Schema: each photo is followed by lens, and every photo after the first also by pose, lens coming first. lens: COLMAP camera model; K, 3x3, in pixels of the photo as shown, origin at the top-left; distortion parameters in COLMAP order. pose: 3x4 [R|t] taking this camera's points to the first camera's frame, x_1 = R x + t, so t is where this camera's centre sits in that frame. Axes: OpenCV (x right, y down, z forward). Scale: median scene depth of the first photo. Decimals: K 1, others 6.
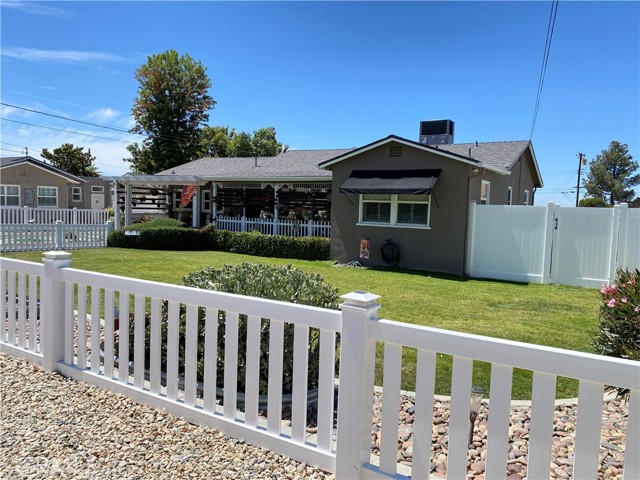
lens RADIAL K [[483.8, 0, 320.2], [0, 483.8, 241.7], [0, 0, 1]] dist [0.023507, -0.011747]
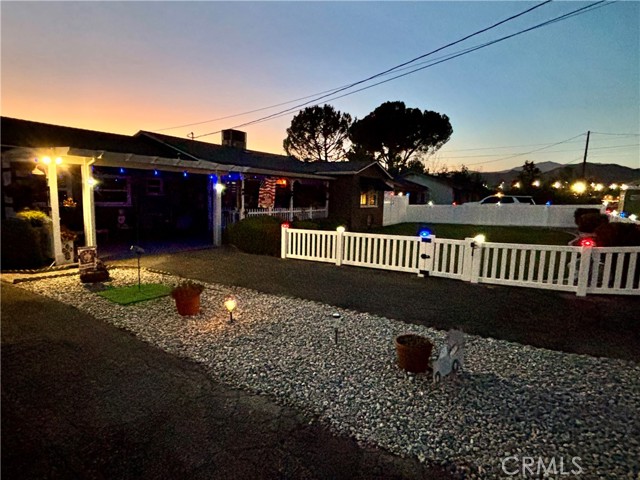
lens RADIAL K [[356.4, 0, 313.7], [0, 356.4, 243.4], [0, 0, 1]] dist [-0.000396, -0.006017]
pose [[0.042031, -0.161973, 0.985900, -1.040086], [0.052916, 0.985748, 0.159693, -0.103719], [-0.997714, 0.045457, 0.050003, 0.945393]]
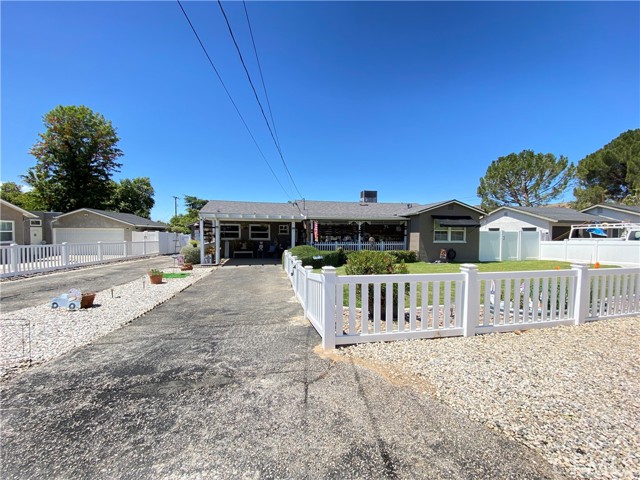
lens RADIAL K [[256.3, 0, 318.2], [0, 256.3, 238.2], [0, 0, 1]] dist [0.002901, -0.006693]
pose [[0.738017, -0.039970, 0.673597, -0.841694], [0.068865, 0.997493, -0.016263, -0.057814], [-0.671259, 0.058390, 0.738919, 0.454990]]
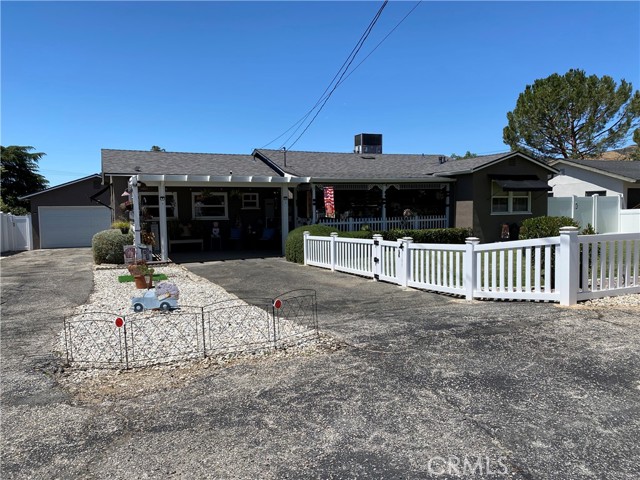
lens RADIAL K [[483.8, 0, 319.8], [0, 483.8, 238.7], [0, 0, 1]] dist [0.023507, -0.011747]
pose [[0.560460, -0.092944, 0.822949, -1.116963], [0.098676, 0.994098, 0.045072, -0.065438], [-0.822282, 0.055944, 0.566324, 0.534959]]
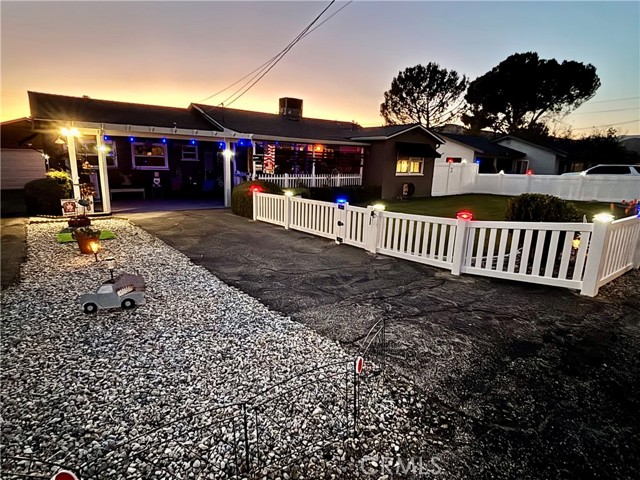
lens RADIAL K [[356.4, 0, 317.4], [0, 356.4, 241.8], [0, 0, 1]] dist [-0.000396, -0.006017]
pose [[0.355601, -0.228653, 0.906237, -1.013182], [0.051526, 0.972935, 0.225263, -0.087399], [-0.933217, -0.033409, 0.357758, 0.684386]]
